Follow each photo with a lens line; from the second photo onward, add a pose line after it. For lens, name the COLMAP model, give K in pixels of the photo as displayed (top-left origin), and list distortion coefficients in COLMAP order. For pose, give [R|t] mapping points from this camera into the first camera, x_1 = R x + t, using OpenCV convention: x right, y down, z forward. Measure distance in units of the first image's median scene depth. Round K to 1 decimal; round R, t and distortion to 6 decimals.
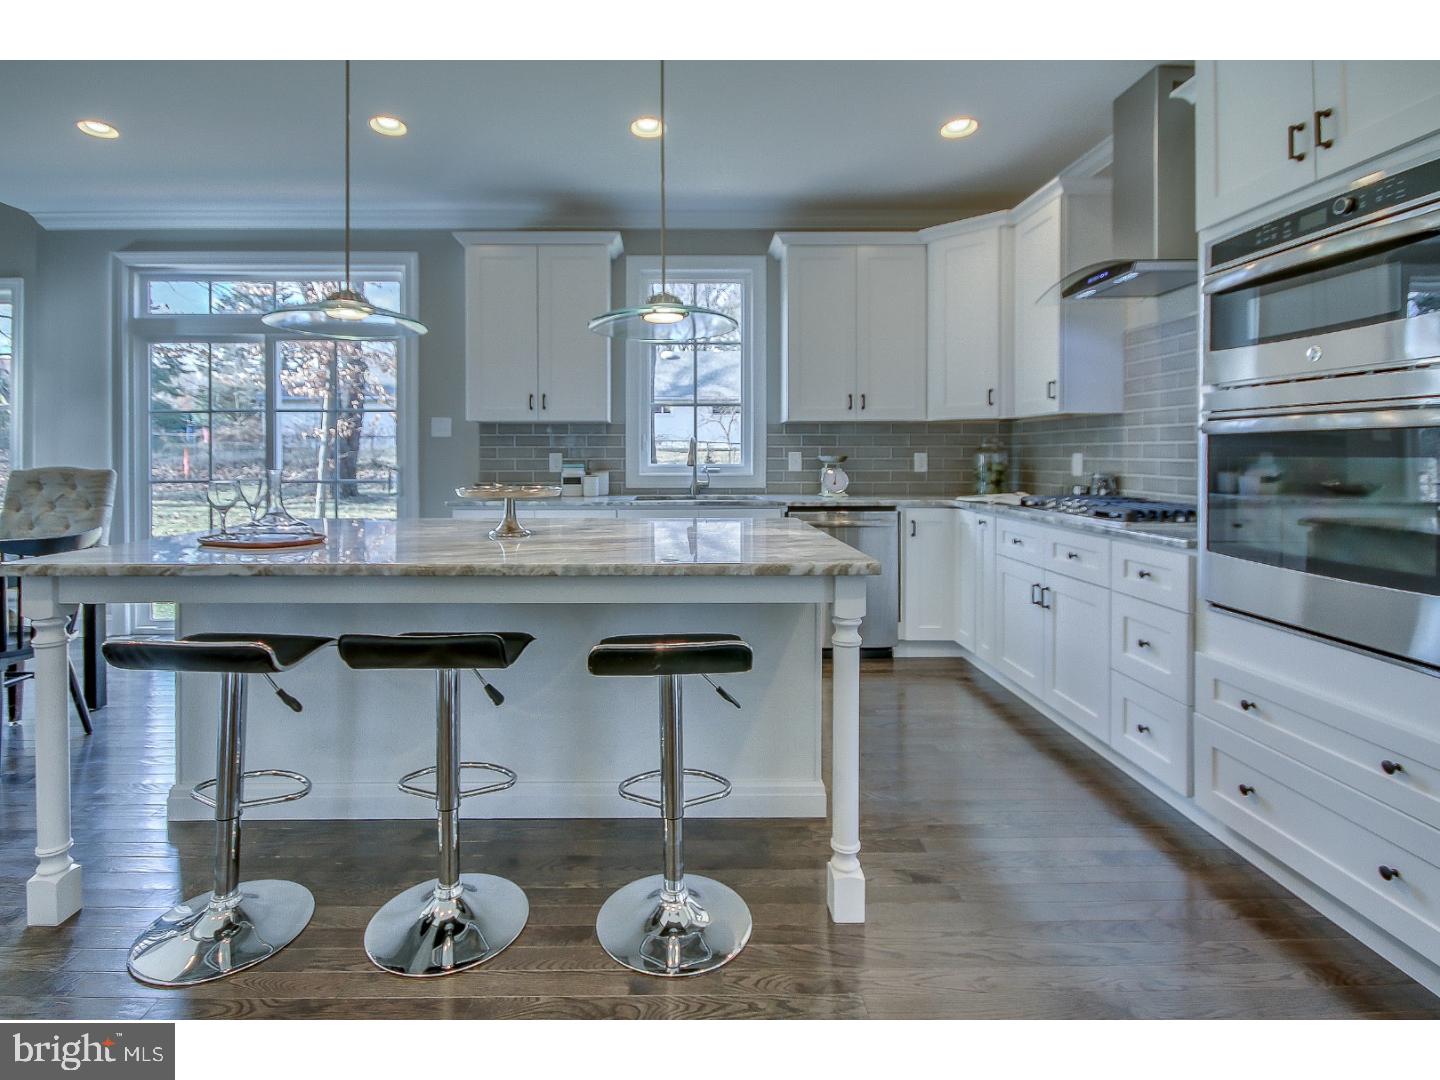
lens RADIAL K [[694.6, 0, 722.6], [0, 694.6, 458.1], [0, 0, 1]] dist [-0.017116, 0.000000]
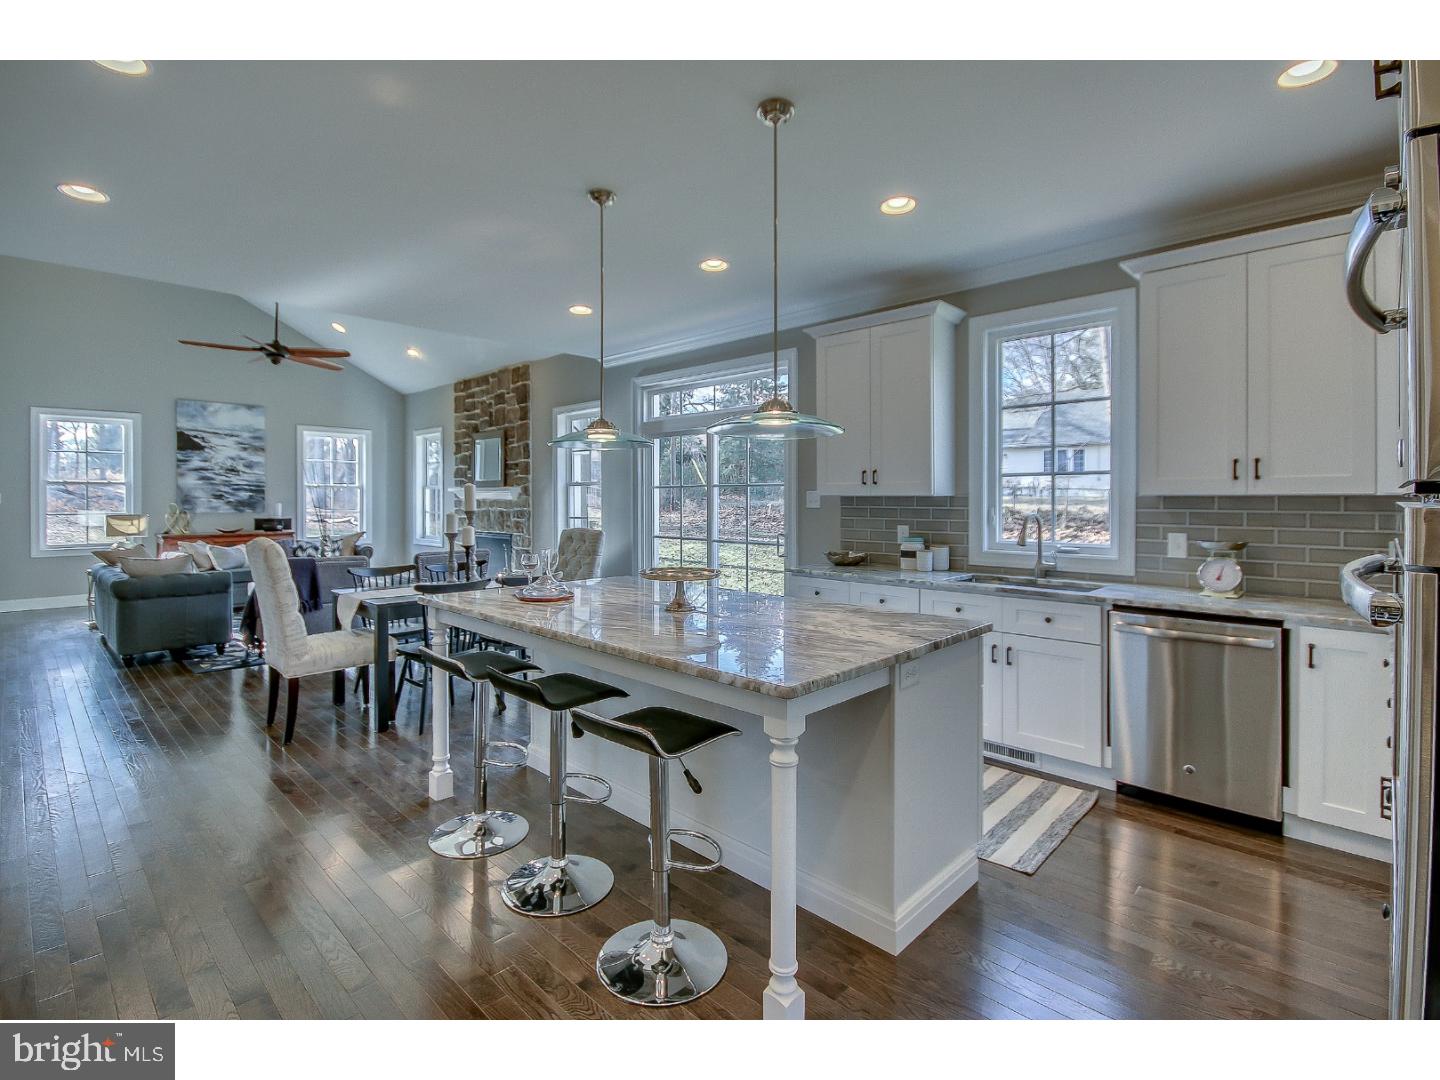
lens RADIAL K [[694.6, 0, 704.6], [0, 694.6, 501.0], [0, 0, 1]] dist [-0.017116, 0.000000]
pose [[0.694447, 0.003999, -0.719533, 0.304233], [-0.010460, 0.999935, -0.004539, -0.036975], [0.719468, 0.010678, 0.694443, 0.087790]]
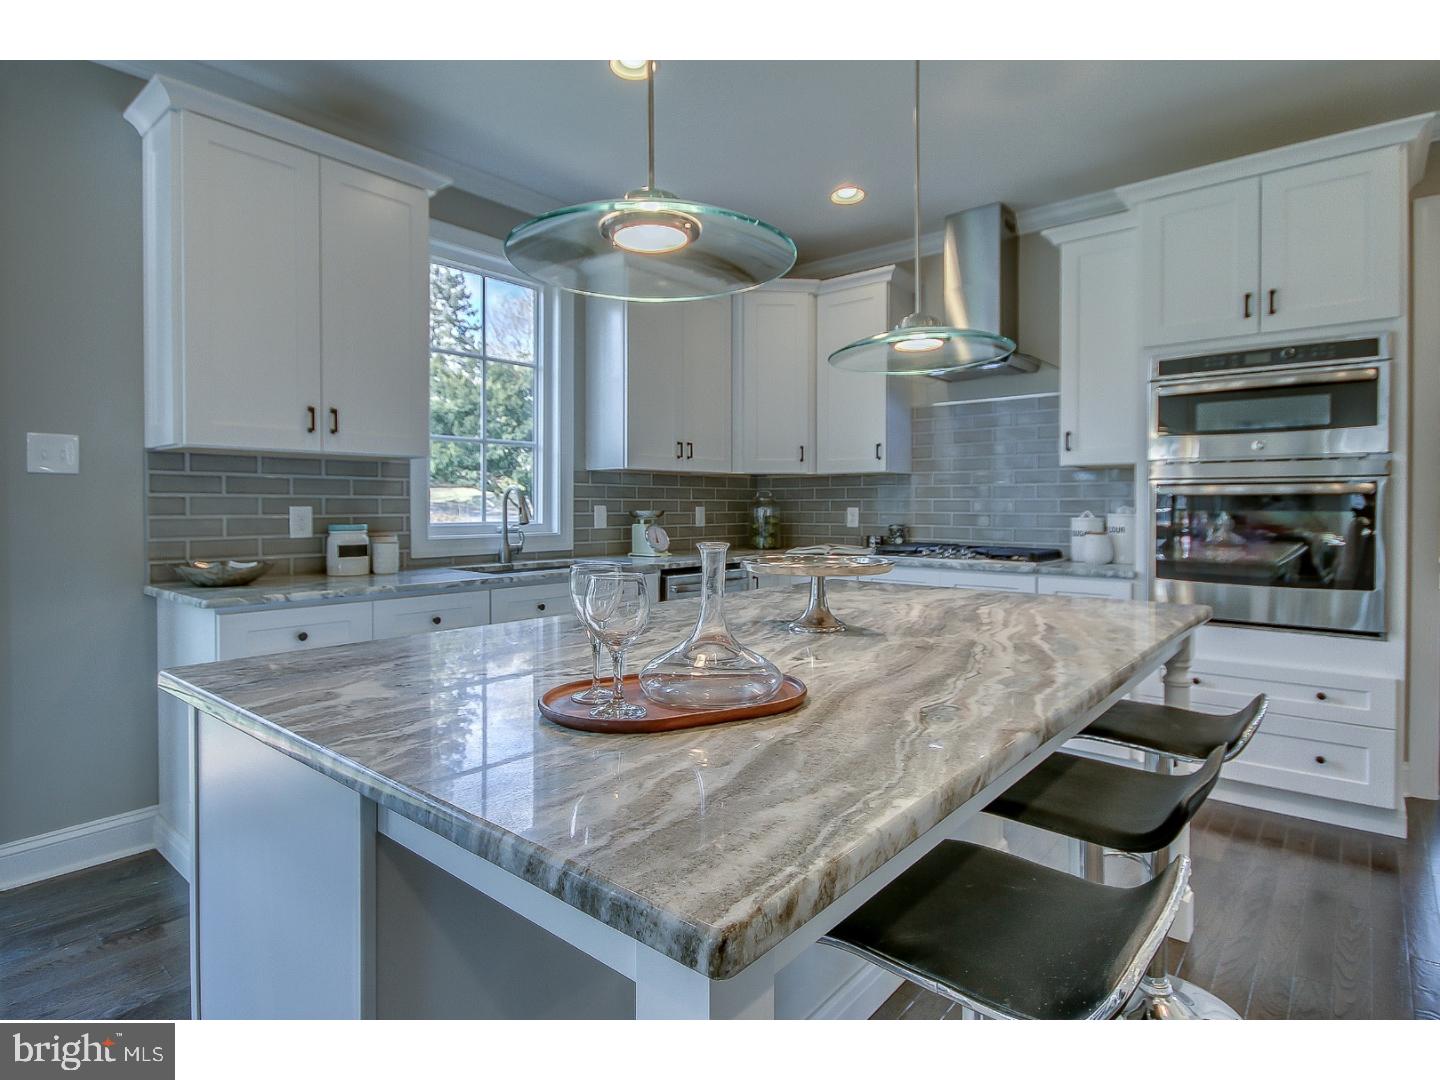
lens RADIAL K [[740.6, 0, 689.1], [0, 740.6, 511.9], [0, 0, 1]] dist [-0.012597, 0.002078]
pose [[0.677640, -0.003908, 0.735383, -0.502565], [0.002986, 0.999992, 0.002563, -0.003050], [-0.735387, 0.000459, 0.677647, 0.329554]]
